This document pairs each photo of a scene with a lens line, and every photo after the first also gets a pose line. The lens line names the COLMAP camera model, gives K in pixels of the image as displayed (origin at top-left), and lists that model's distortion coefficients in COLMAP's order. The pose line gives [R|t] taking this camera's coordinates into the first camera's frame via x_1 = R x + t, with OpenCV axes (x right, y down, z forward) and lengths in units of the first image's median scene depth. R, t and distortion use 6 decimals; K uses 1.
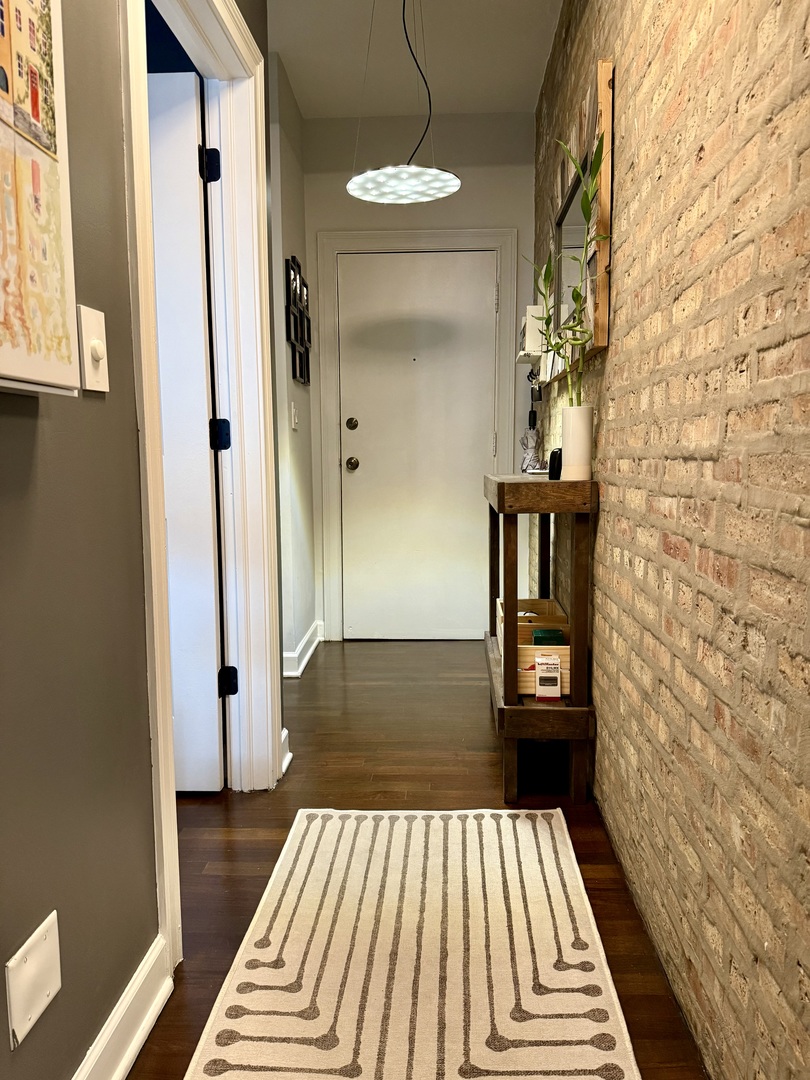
lens RADIAL K [[770.5, 0, 405.0], [0, 770.5, 540.0], [0, 0, 1]] dist [0.064471, -0.065387]
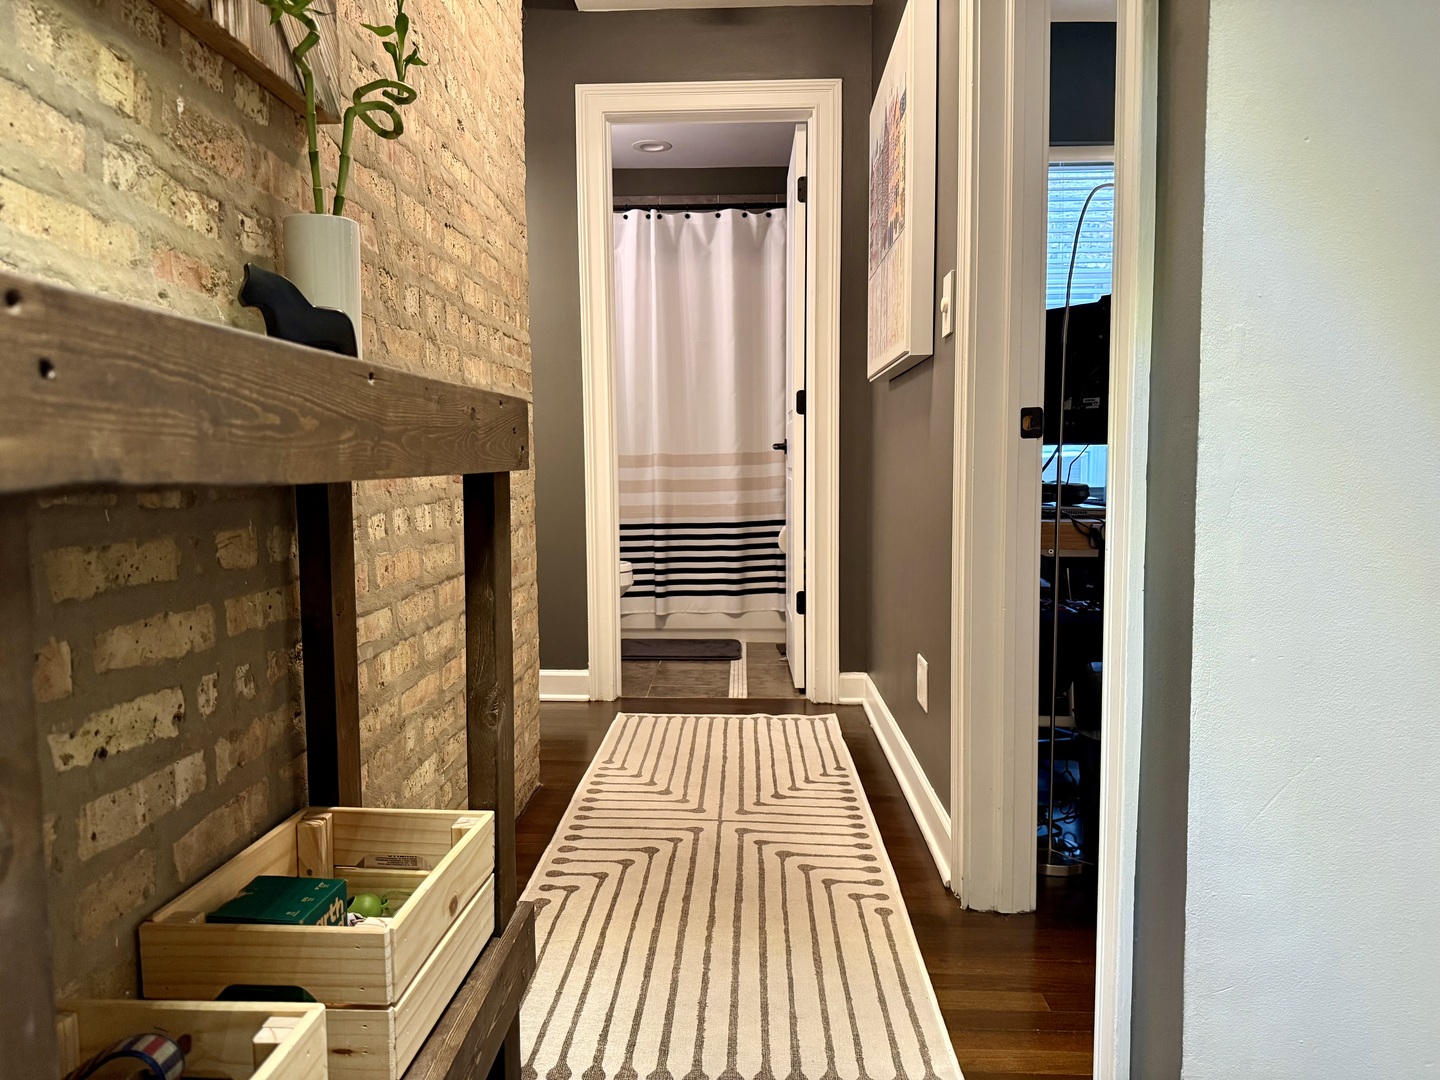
lens RADIAL K [[1027.4, 0, 720.0], [0, 1027.4, 540.0], [0, 0, 1]] dist [0.064471, -0.065387]
pose [[-0.999425, 0.017881, -0.028822, 0.034959], [0.012027, 0.981359, 0.191807, -0.138668], [0.031715, 0.191350, -0.981009, 2.027975]]
